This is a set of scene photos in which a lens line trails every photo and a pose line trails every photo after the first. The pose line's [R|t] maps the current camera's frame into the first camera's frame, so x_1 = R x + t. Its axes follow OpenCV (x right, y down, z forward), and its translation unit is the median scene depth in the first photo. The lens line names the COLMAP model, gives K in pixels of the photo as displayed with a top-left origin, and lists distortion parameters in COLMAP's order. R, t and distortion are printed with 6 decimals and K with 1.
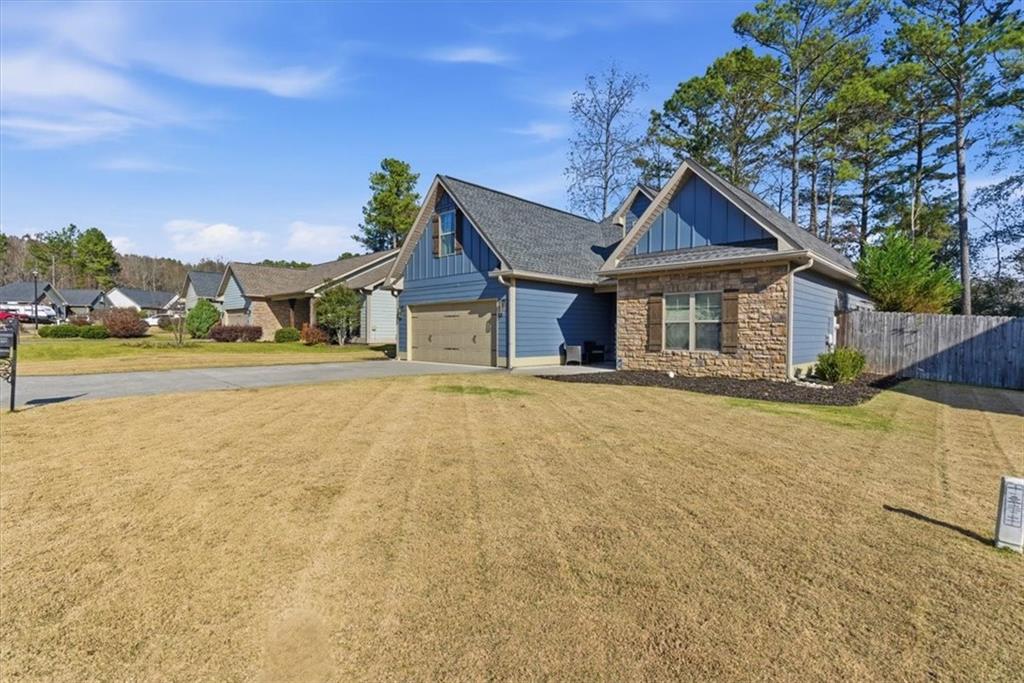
lens RADIAL K [[468.9, 0, 511.5], [0, 468.9, 341.3], [0, 0, 1]] dist [0.000438, -0.000248]
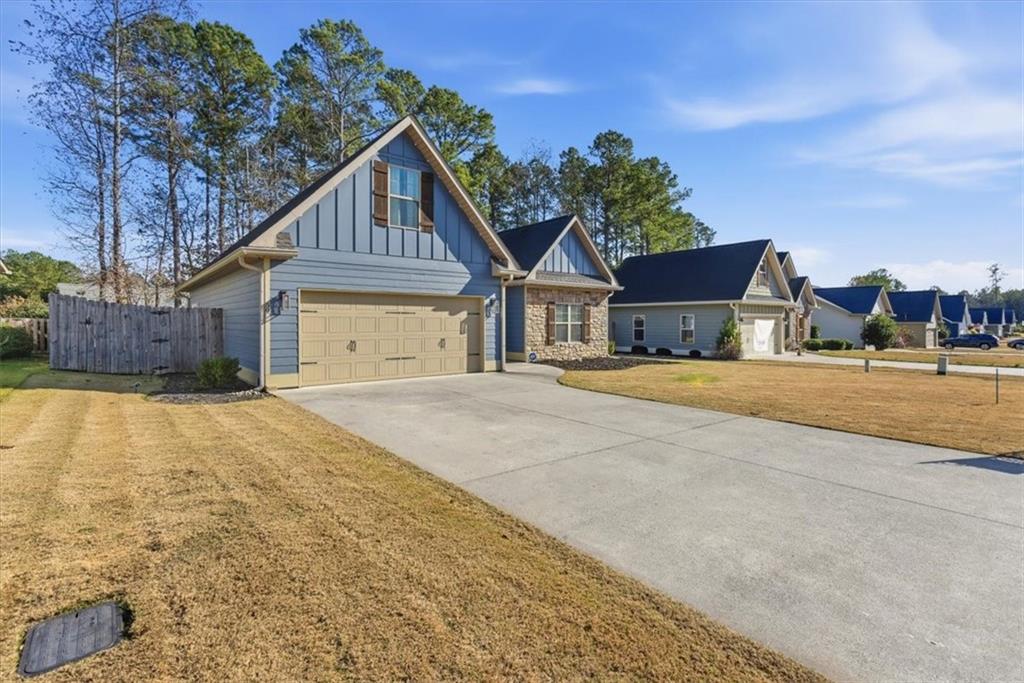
lens RADIAL K [[468.9, 0, 511.8], [0, 468.9, 333.4], [0, 0, 1]] dist [0.000438, -0.000248]
pose [[0.111926, -0.026655, 0.993359, -1.019502], [0.019271, 0.999510, 0.024649, -0.045431], [-0.993530, 0.016385, 0.112385, 0.931232]]
